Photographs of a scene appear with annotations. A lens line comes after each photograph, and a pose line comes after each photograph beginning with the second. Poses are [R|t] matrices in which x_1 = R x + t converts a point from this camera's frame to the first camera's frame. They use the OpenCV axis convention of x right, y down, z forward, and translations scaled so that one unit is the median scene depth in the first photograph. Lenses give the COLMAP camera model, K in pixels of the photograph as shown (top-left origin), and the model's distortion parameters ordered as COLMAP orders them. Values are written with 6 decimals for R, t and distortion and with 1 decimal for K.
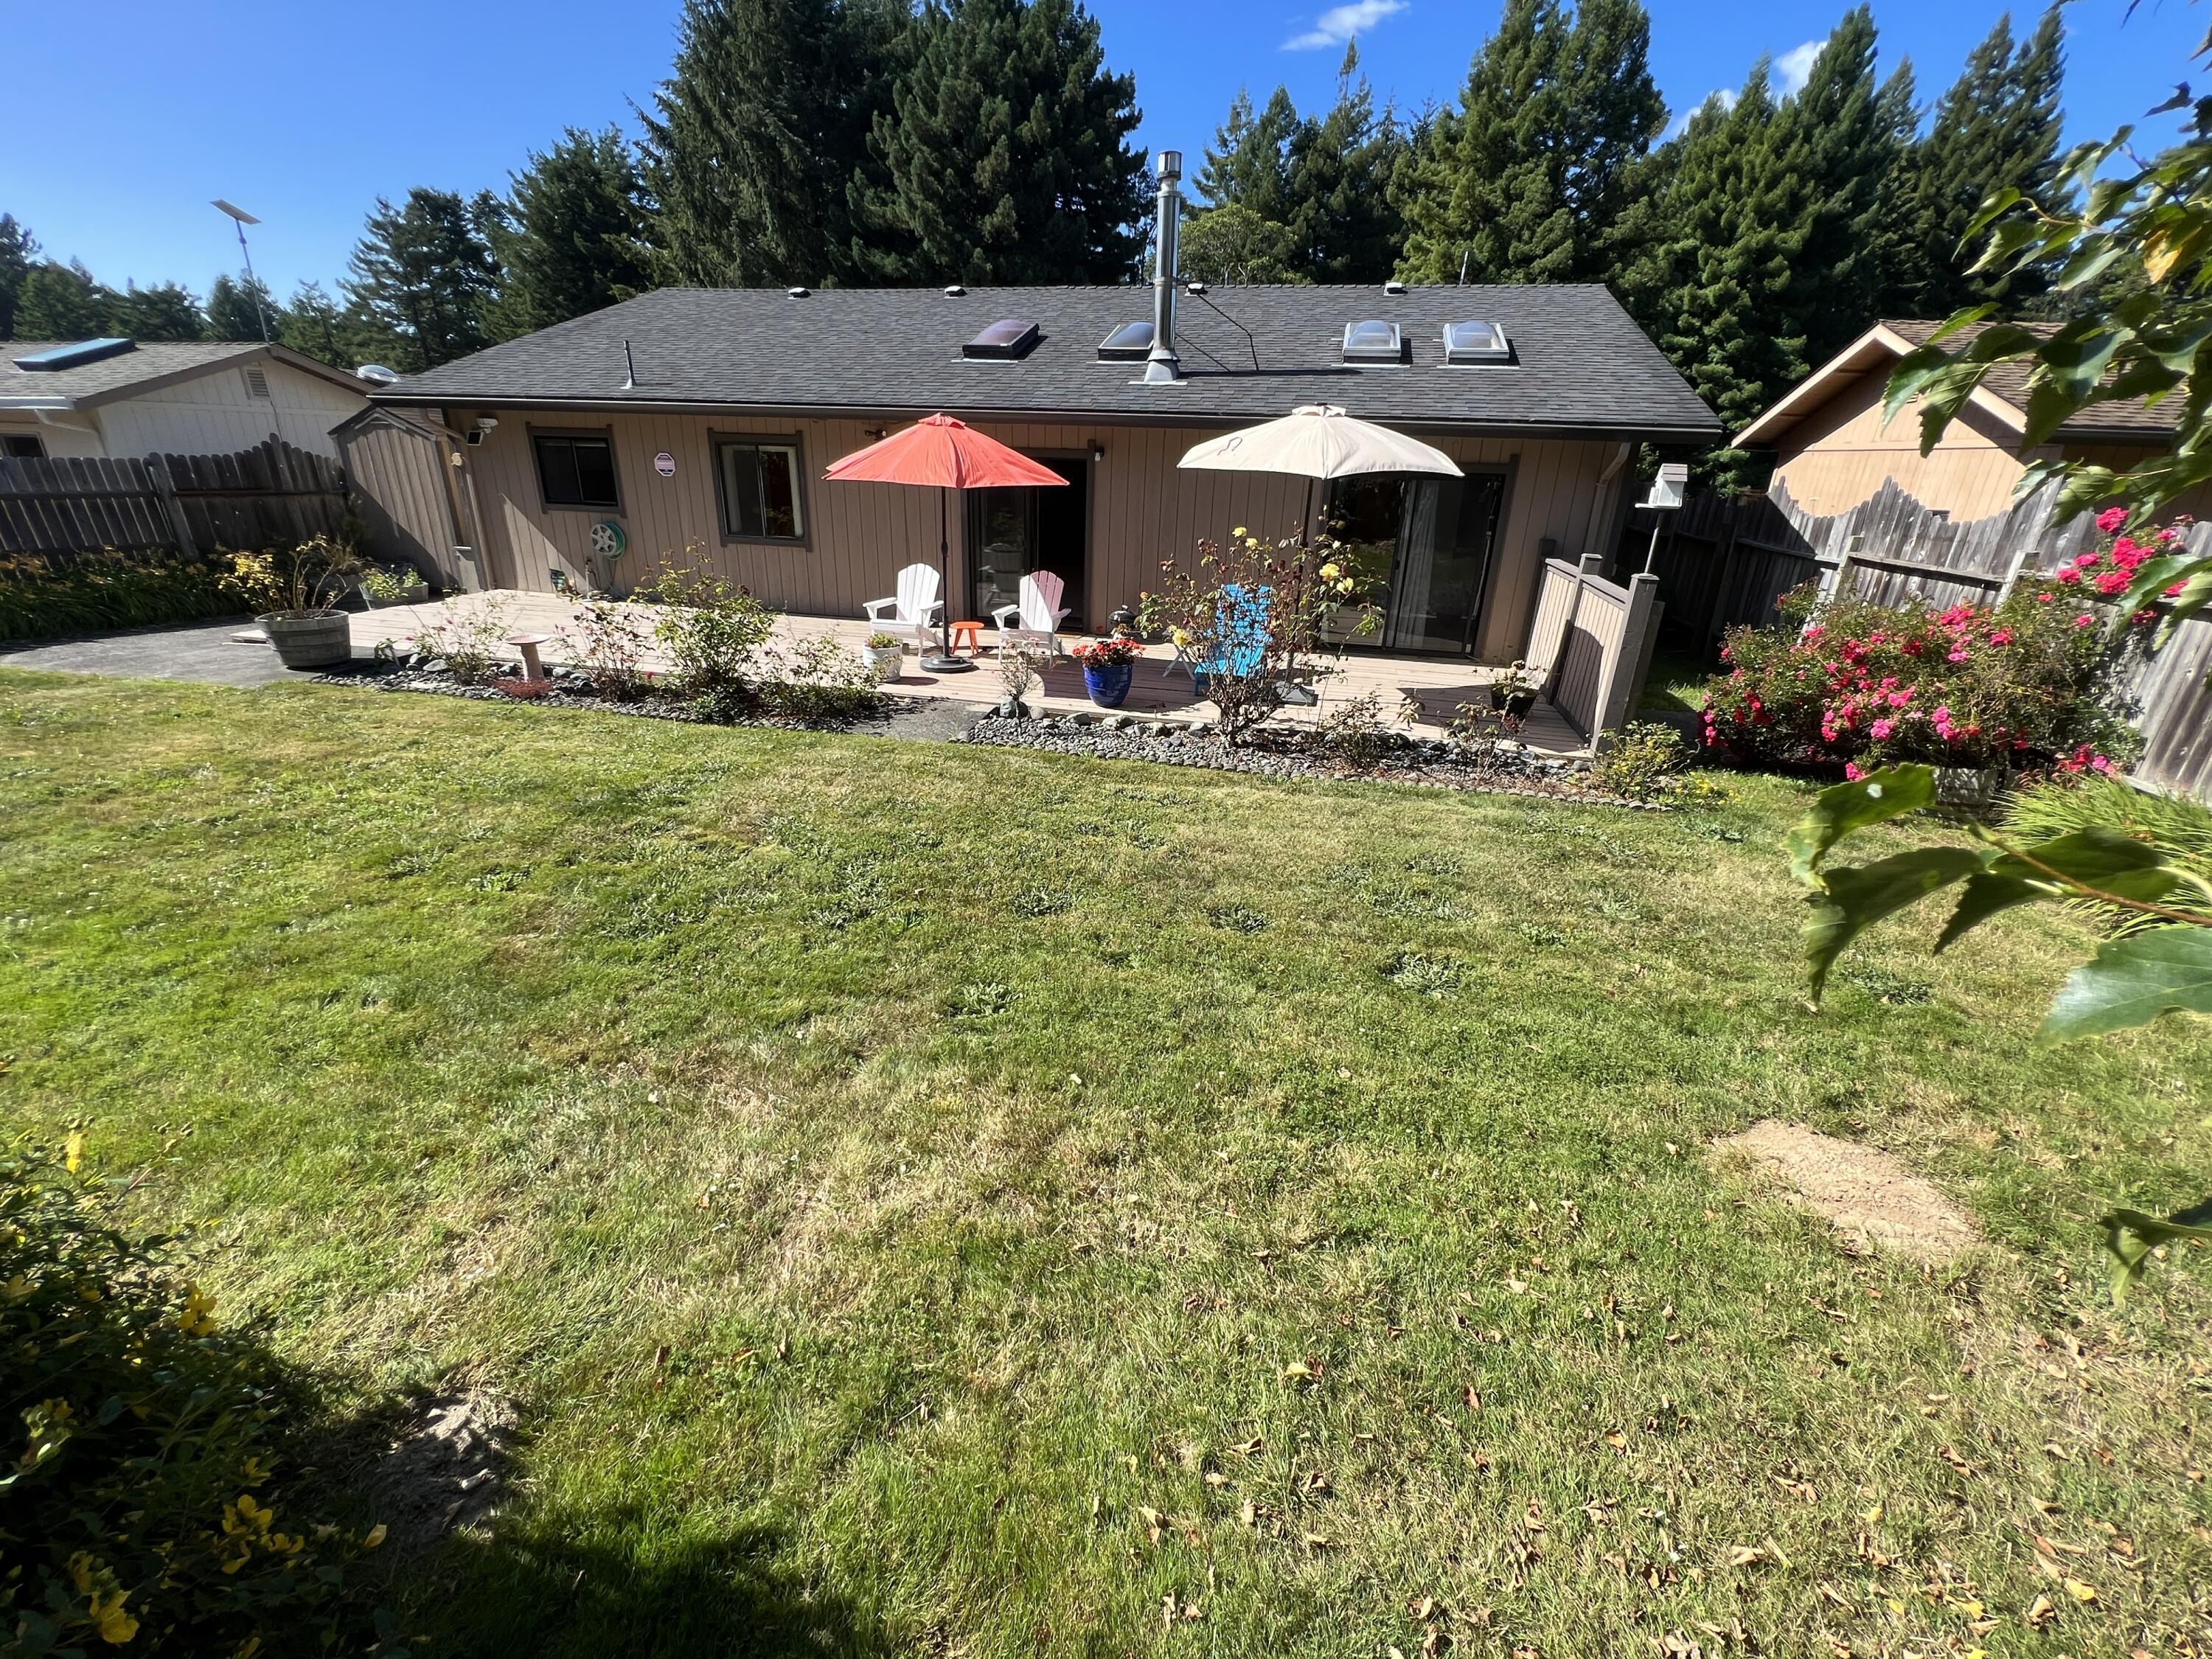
lens RADIAL K [[909.3, 0, 1104.6], [0, 909.3, 826.5], [0, 0, 1]] dist [-0.003808, 0.000392]
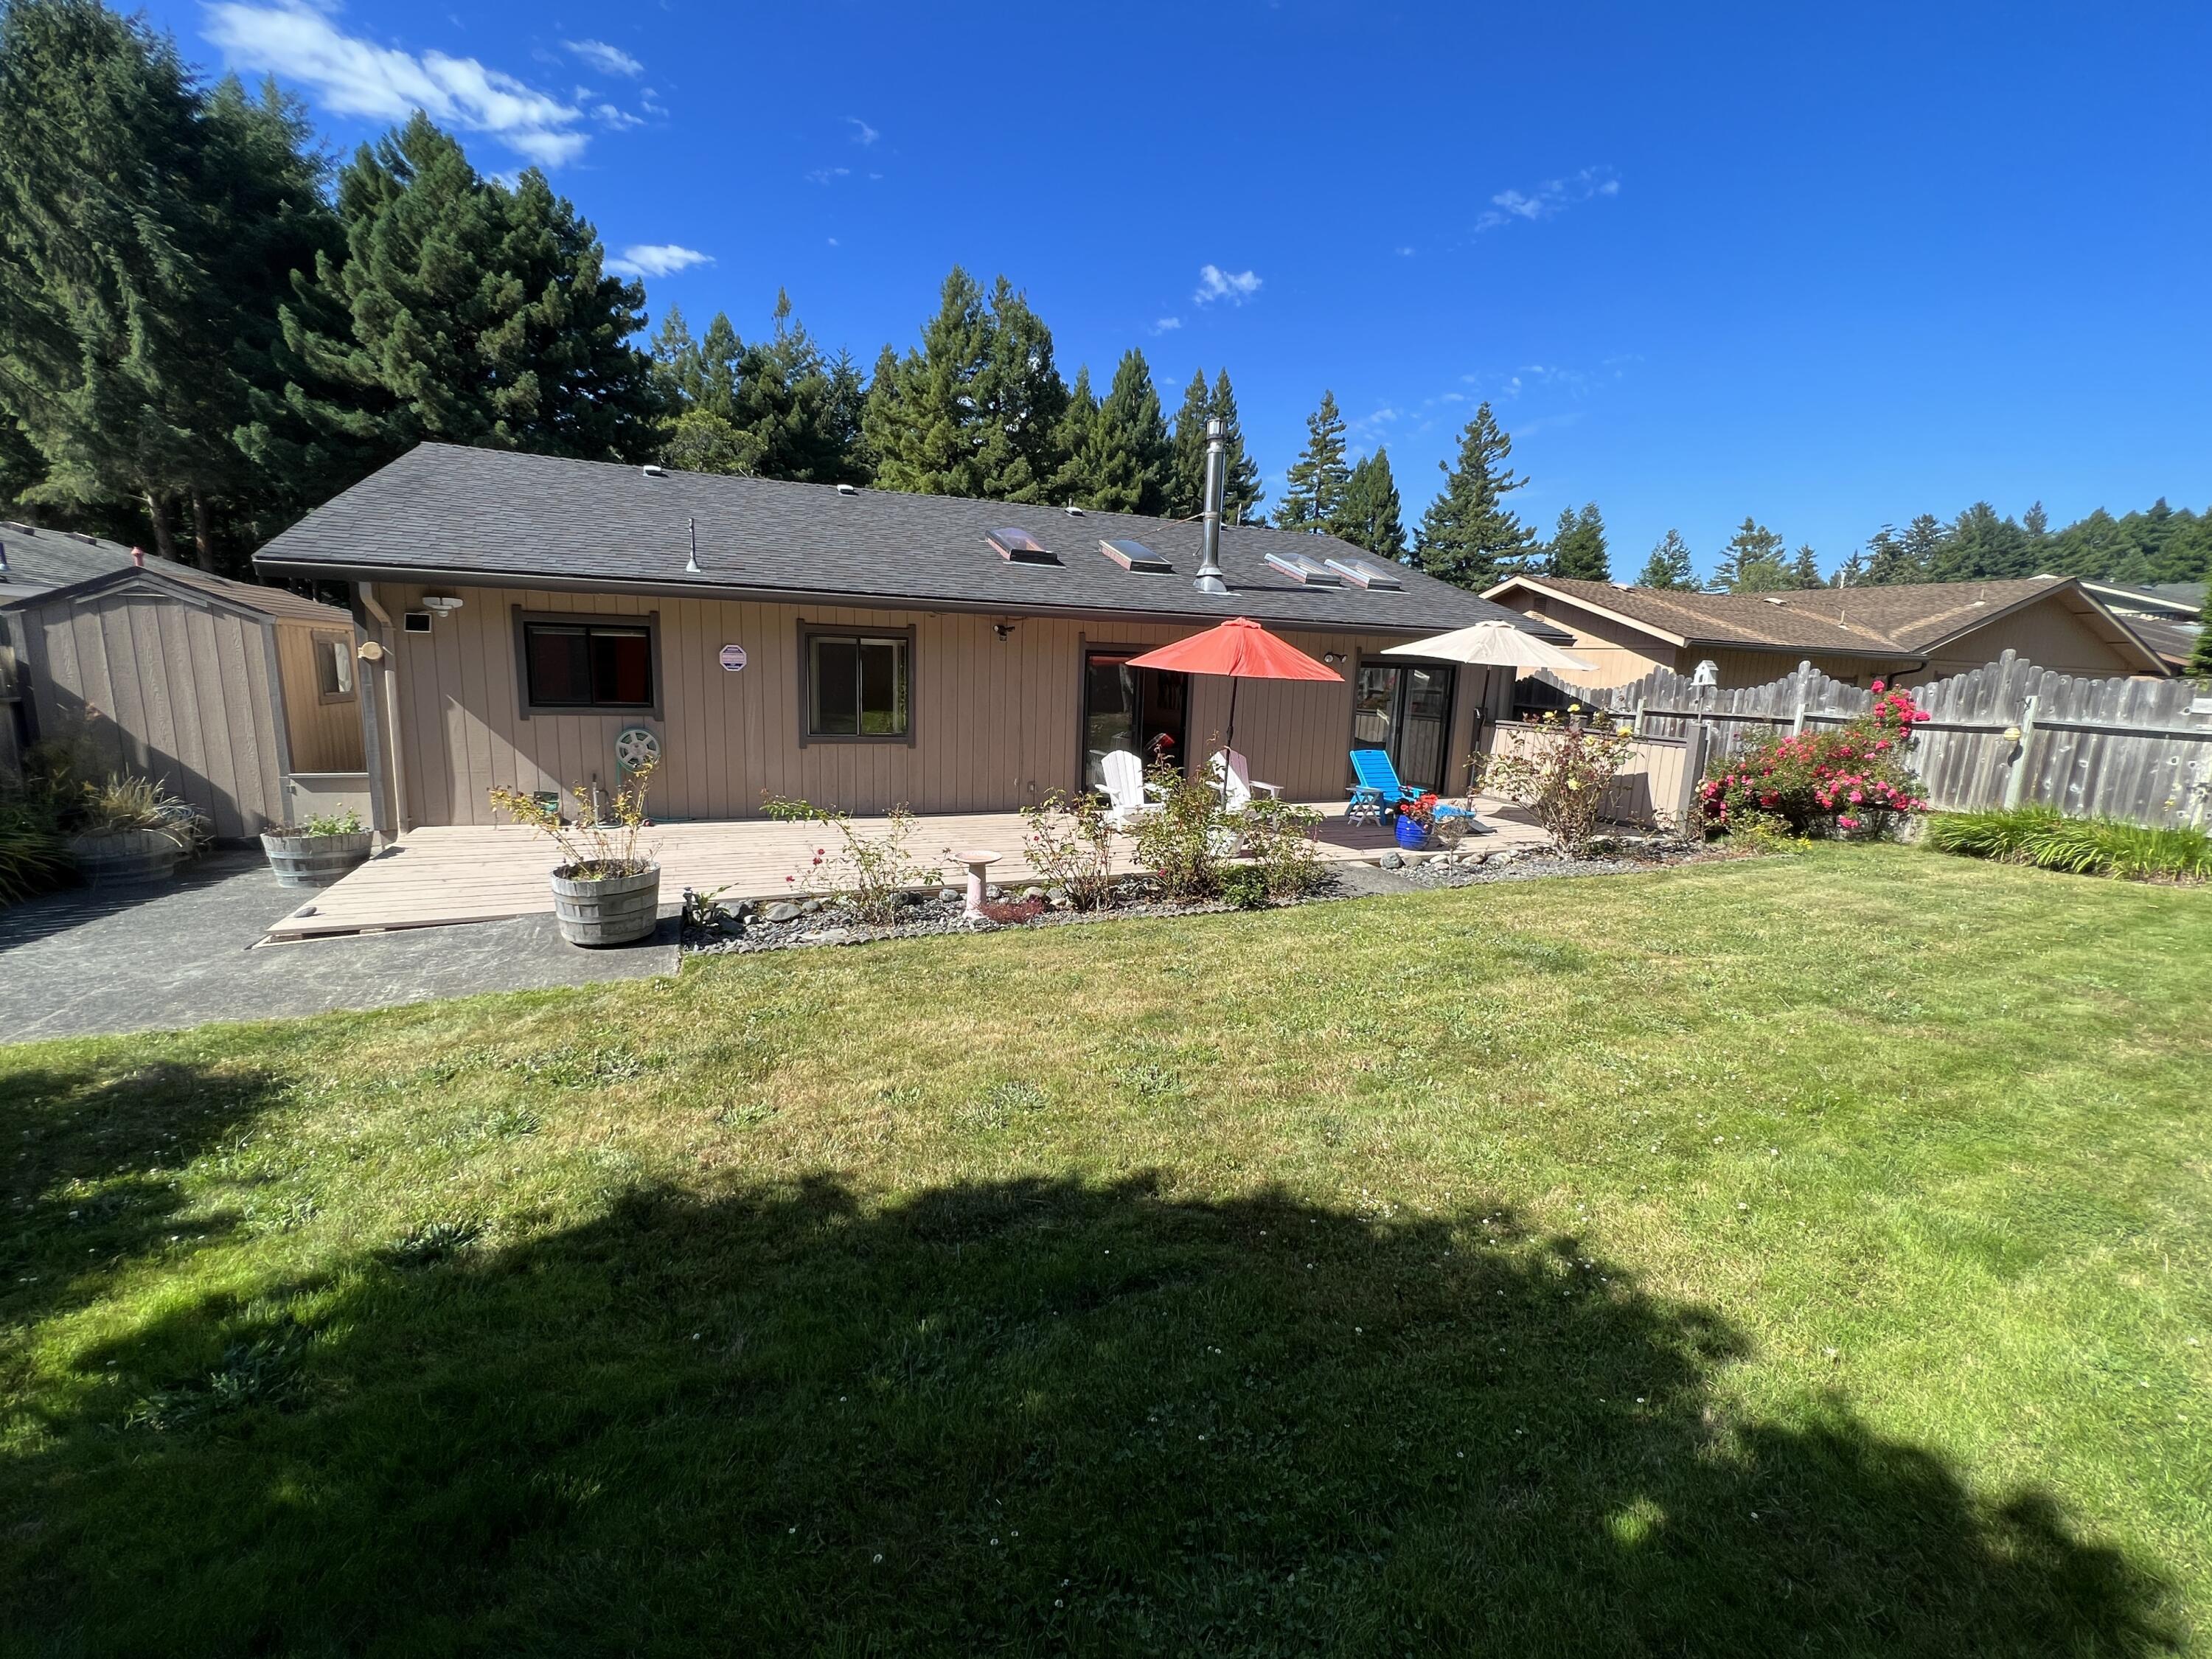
lens RADIAL K [[909.3, 0, 1104.6], [0, 909.3, 826.5], [0, 0, 1]] dist [-0.003808, 0.000392]
pose [[0.812912, -0.106988, 0.572475, -0.203651], [0.212239, 0.969805, -0.120133, -0.021206], [-0.542337, 0.219159, 0.811073, 0.047868]]
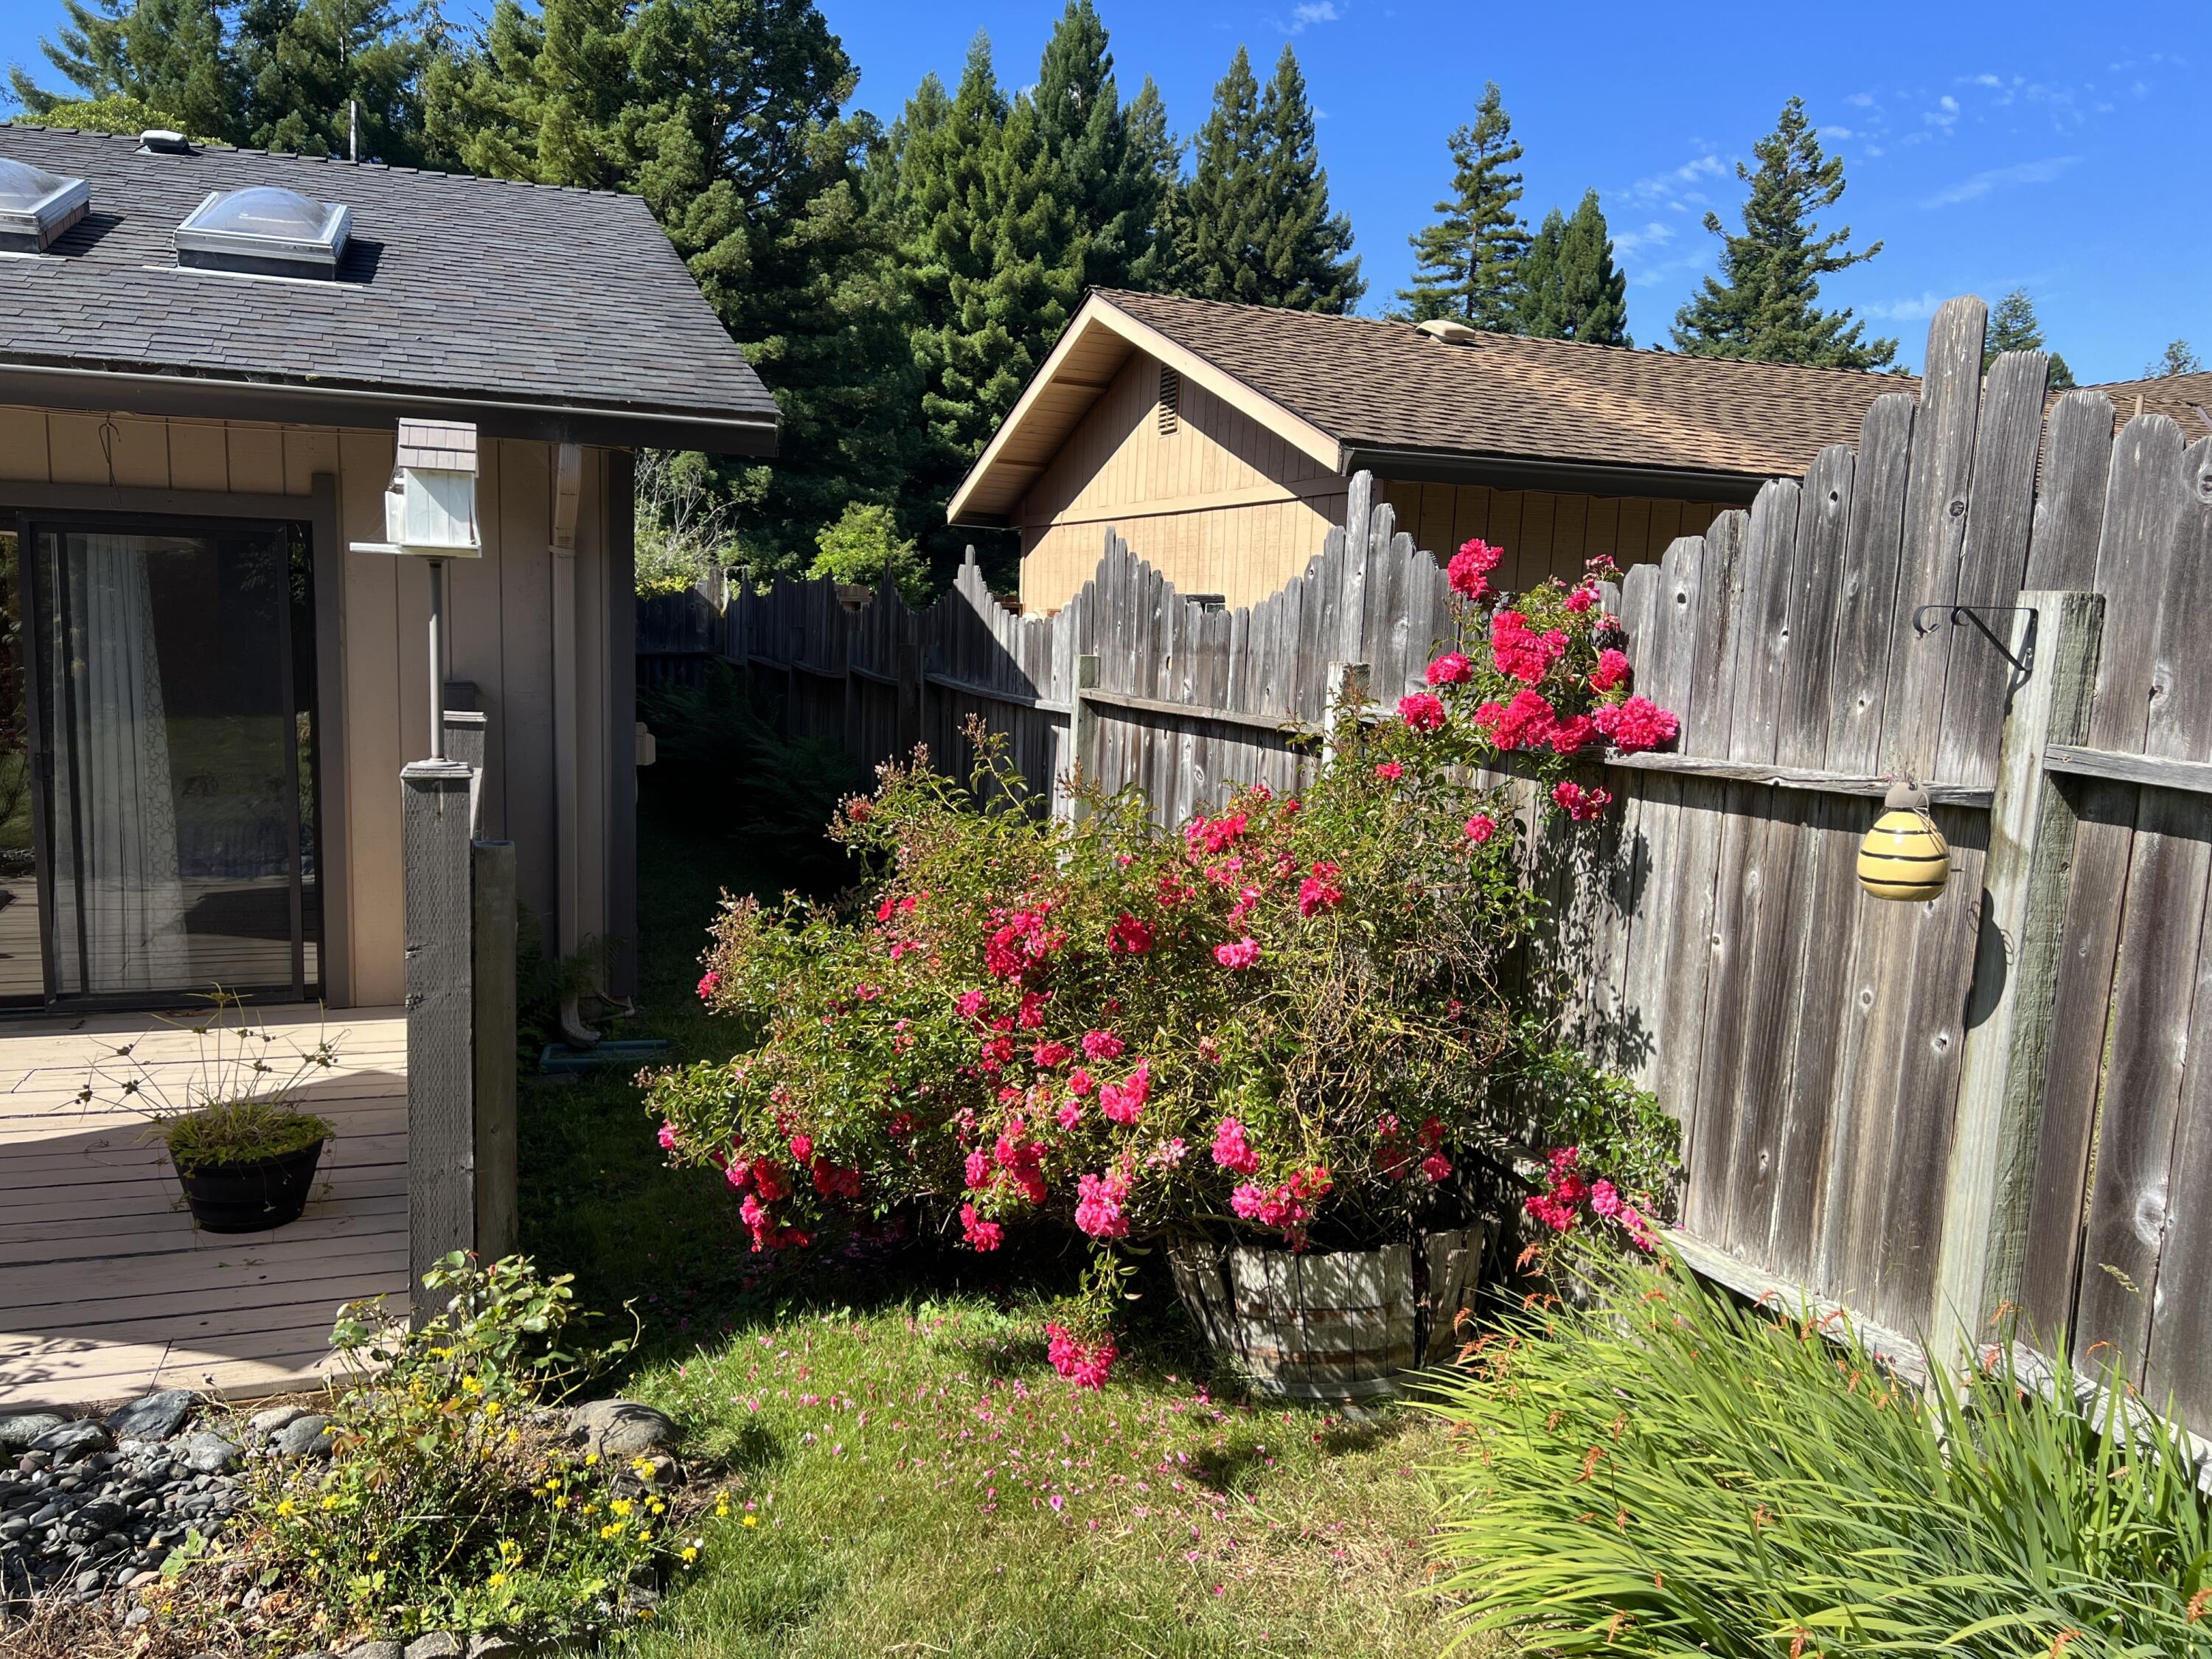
lens RADIAL K [[1668.7, 0, 1085.5], [0, 1668.7, 840.3], [0, 0, 1]] dist [0.067084, -0.086539]
pose [[0.837042, -0.075972, 0.541839, 0.076890], [0.197586, 0.965456, -0.169867, -0.018264], [-0.510216, 0.249246, 0.823138, 0.069571]]
